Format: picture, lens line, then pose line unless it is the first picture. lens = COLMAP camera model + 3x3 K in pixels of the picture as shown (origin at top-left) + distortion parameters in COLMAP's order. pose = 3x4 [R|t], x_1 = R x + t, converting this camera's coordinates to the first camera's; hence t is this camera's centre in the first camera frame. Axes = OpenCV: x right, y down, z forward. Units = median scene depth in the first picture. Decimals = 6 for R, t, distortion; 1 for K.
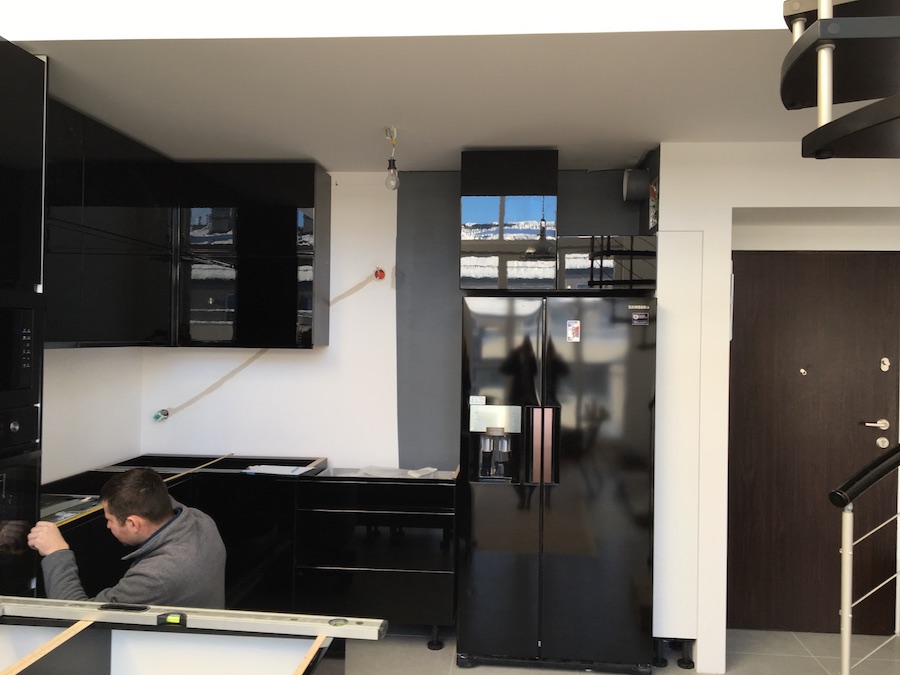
lens RADIAL K [[752.4, 0, 450.1], [0, 752.4, 337.8], [0, 0, 1]] dist [0.053732, -0.063615]
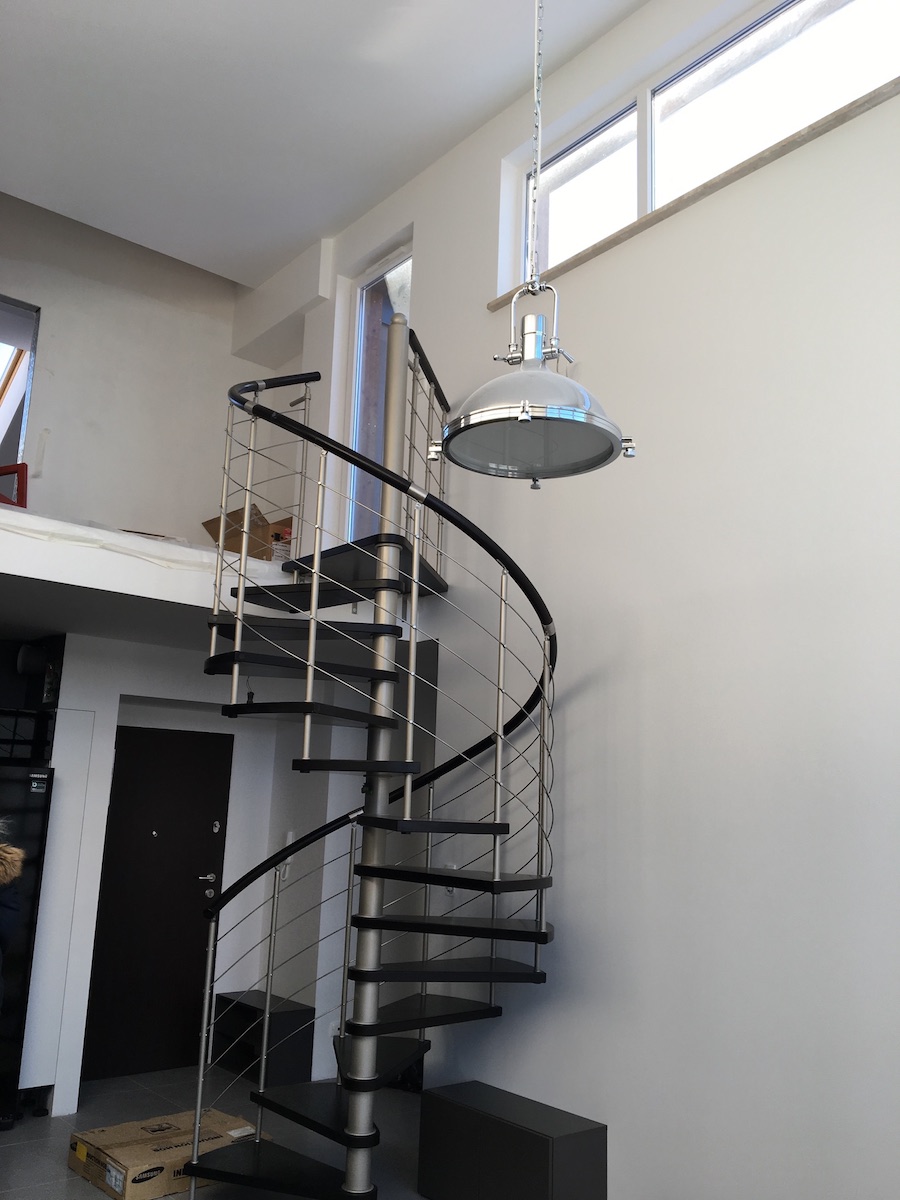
lens RADIAL K [[1003.2, 0, 452.2], [0, 1003.2, 599.3], [0, 0, 1]] dist [0.053732, -0.063615]
pose [[0.702636, 0.152468, 0.695022, -0.390512], [-0.014729, 0.979680, -0.200024, -0.005808], [-0.711397, 0.130307, 0.690604, -0.500068]]
